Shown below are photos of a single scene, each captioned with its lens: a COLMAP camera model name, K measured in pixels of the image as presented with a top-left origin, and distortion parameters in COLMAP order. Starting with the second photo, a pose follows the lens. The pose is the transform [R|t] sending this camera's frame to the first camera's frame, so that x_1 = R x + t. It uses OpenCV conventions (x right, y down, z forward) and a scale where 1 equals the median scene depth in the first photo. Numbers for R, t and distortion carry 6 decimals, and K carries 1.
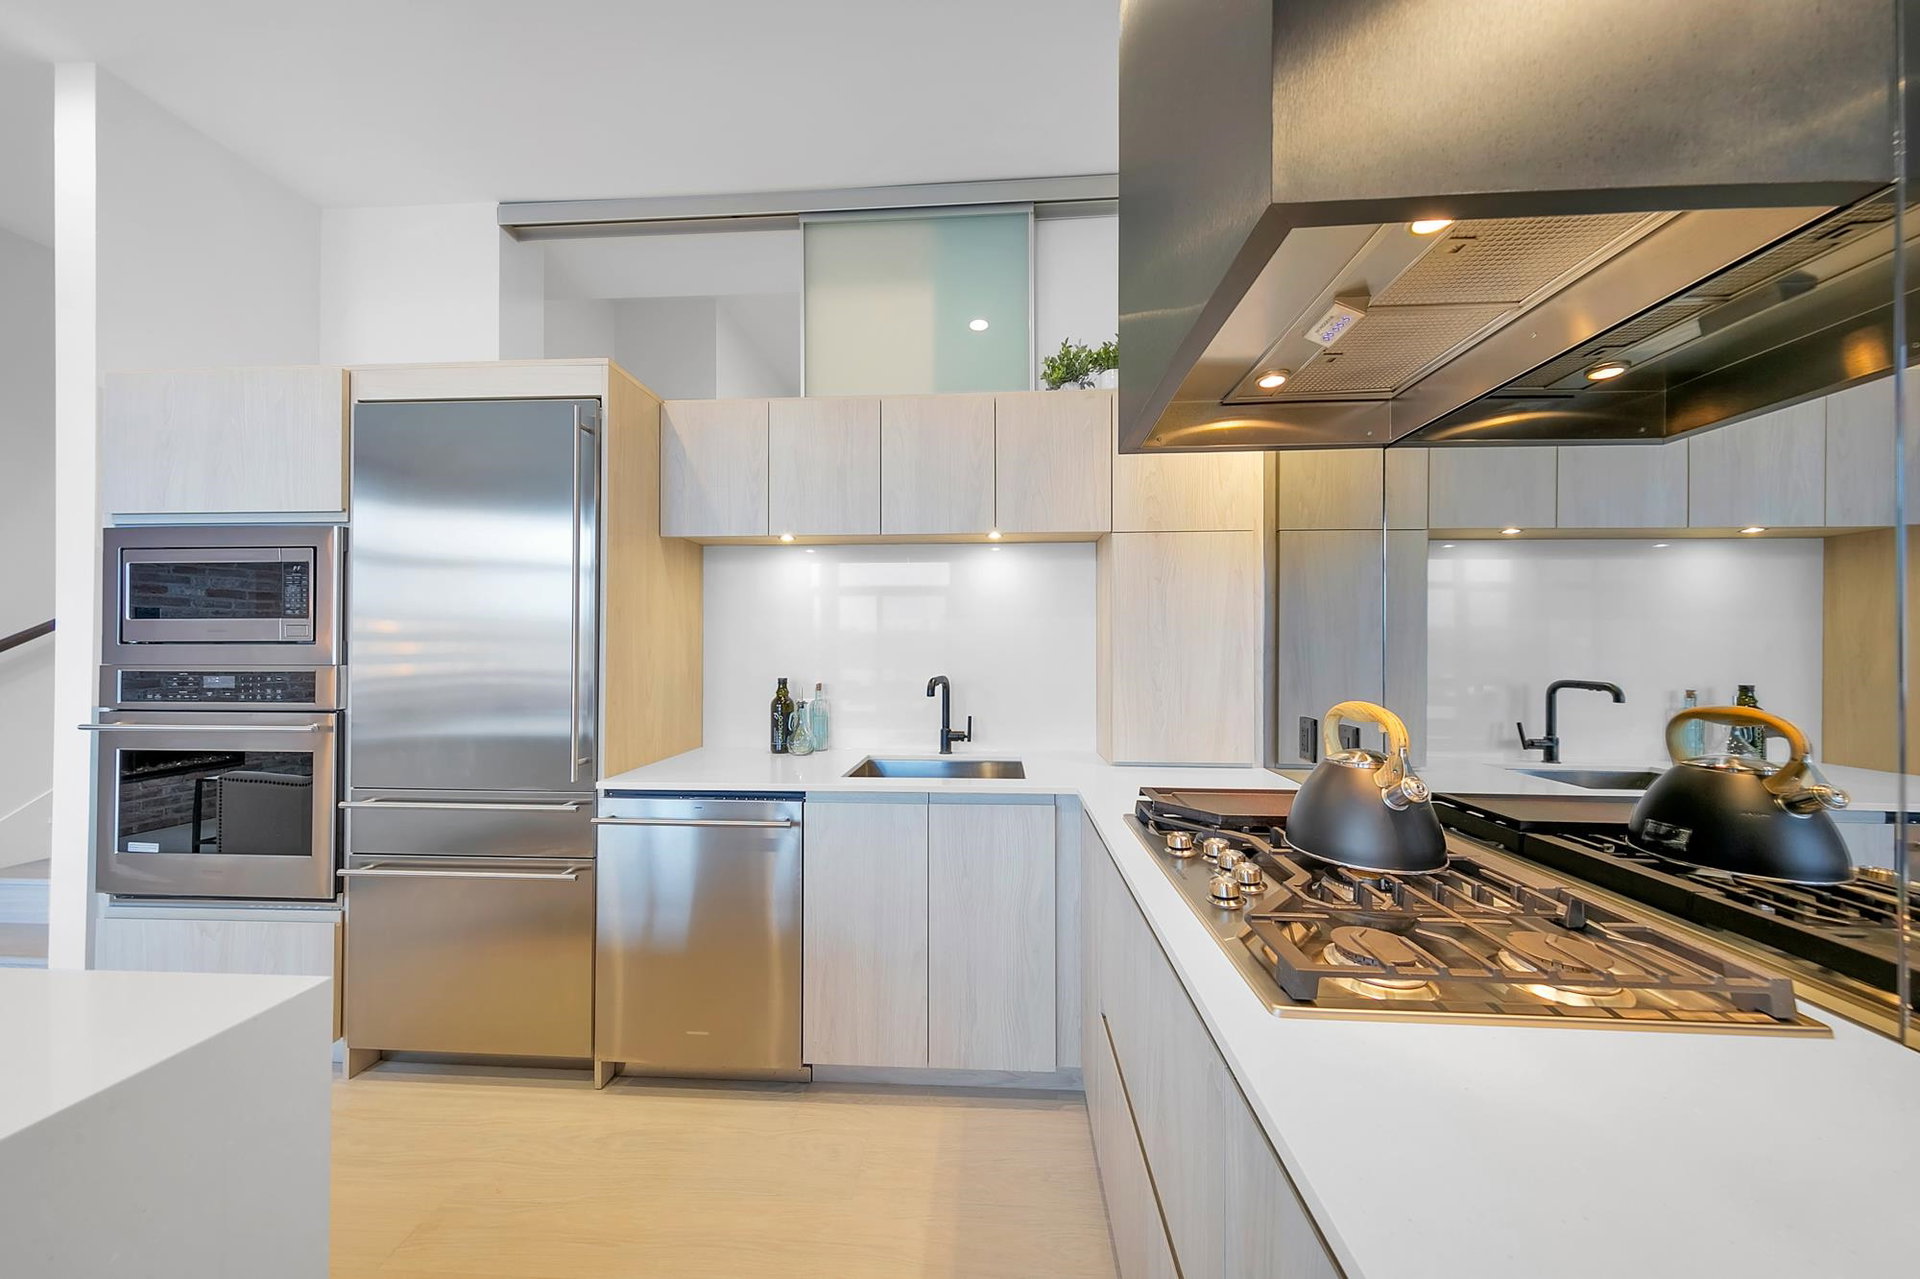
lens RADIAL K [[617.4, 0, 968.3], [0, 617.4, 651.8], [0, 0, 1]] dist [0.000859, 0.000093]
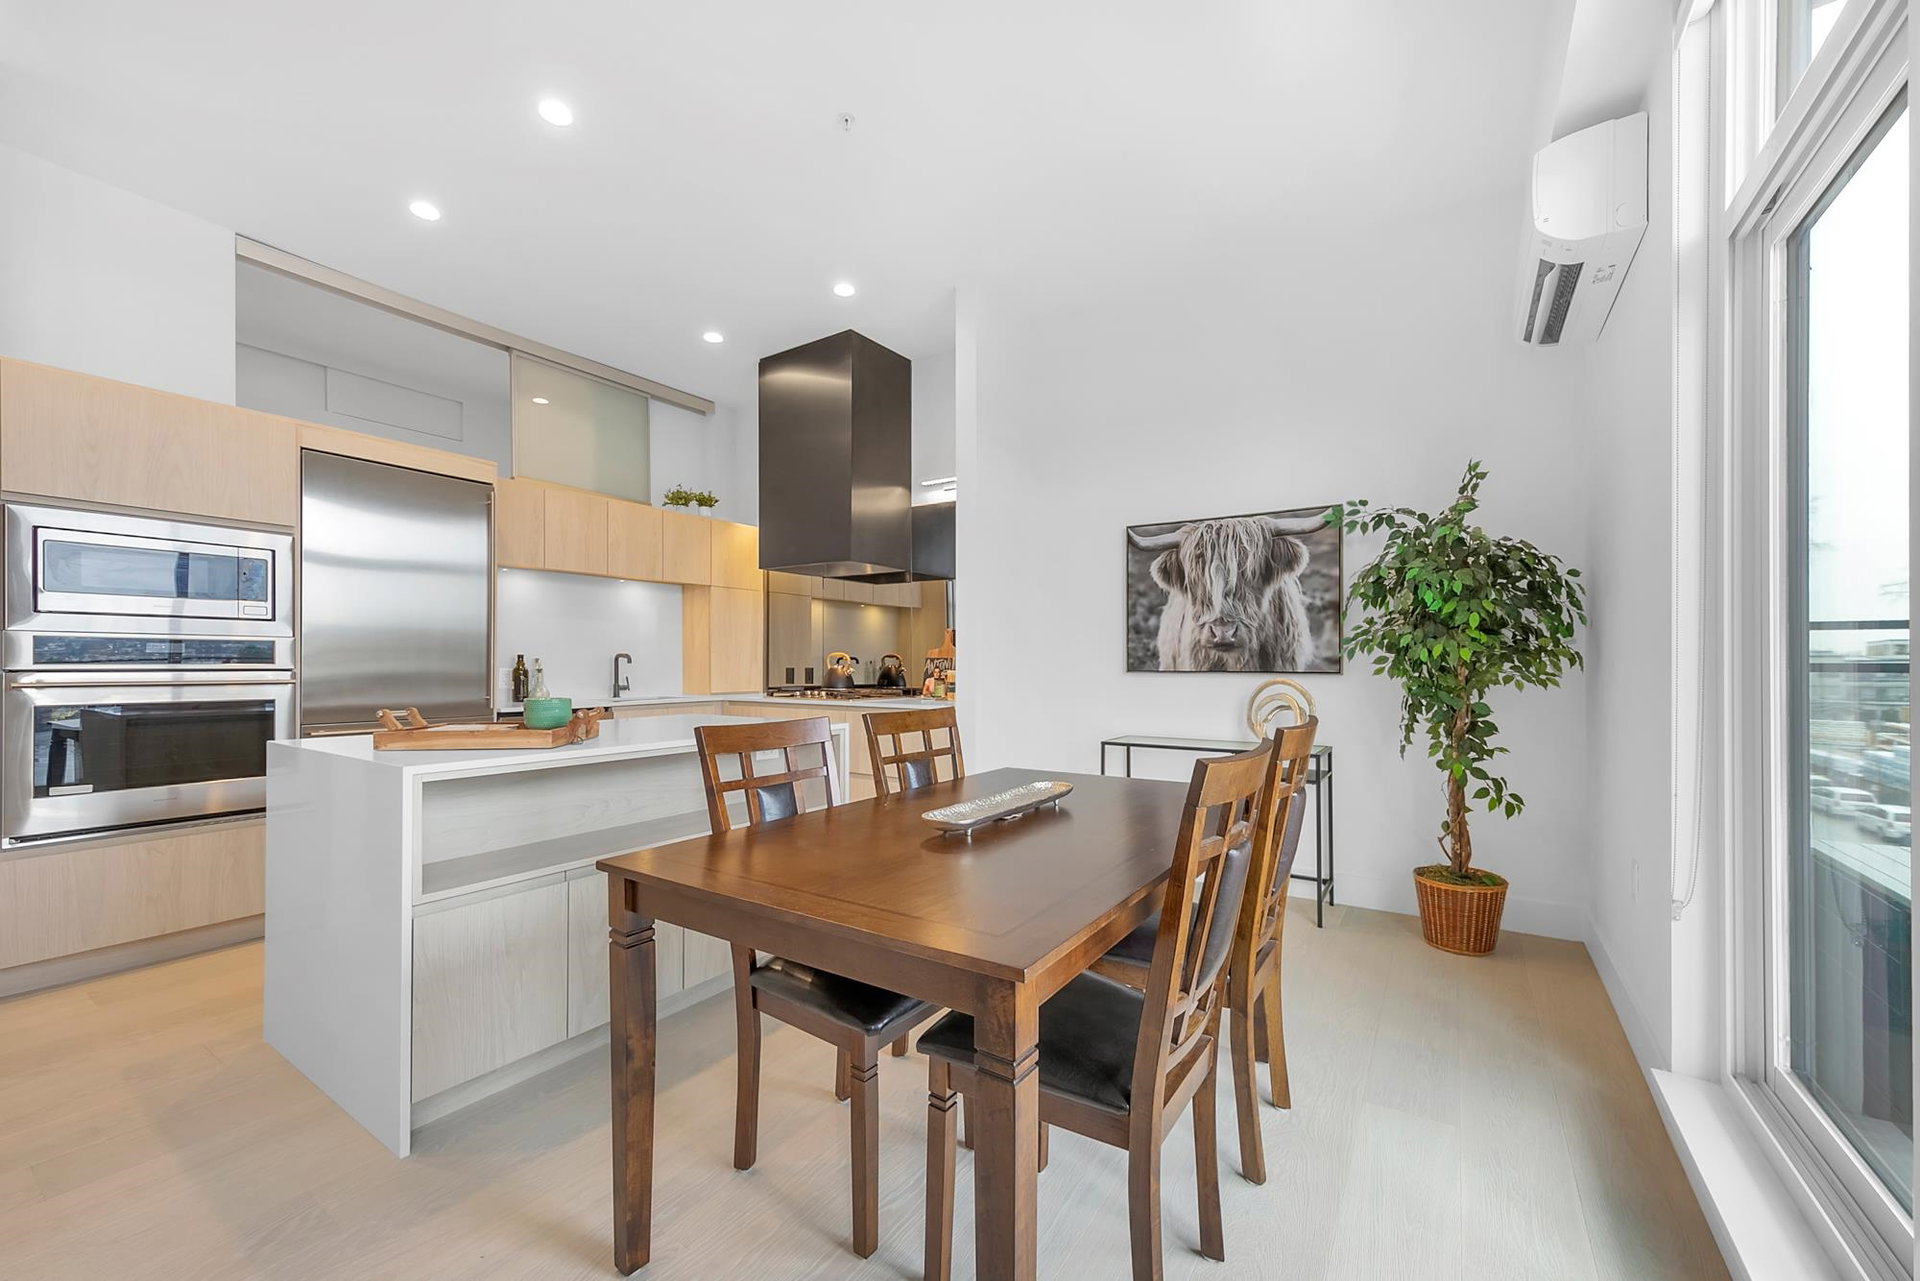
lens RADIAL K [[753.8, 0, 950.3], [0, 753.8, 664.8], [0, 0, 1]] dist [0.008267, -0.000134]
pose [[0.509743, -0.001014, 0.860326, -1.714020], [0.000278, 0.999999, 0.001014, 0.081848], [-0.860326, -0.000277, 0.509743, -1.131201]]
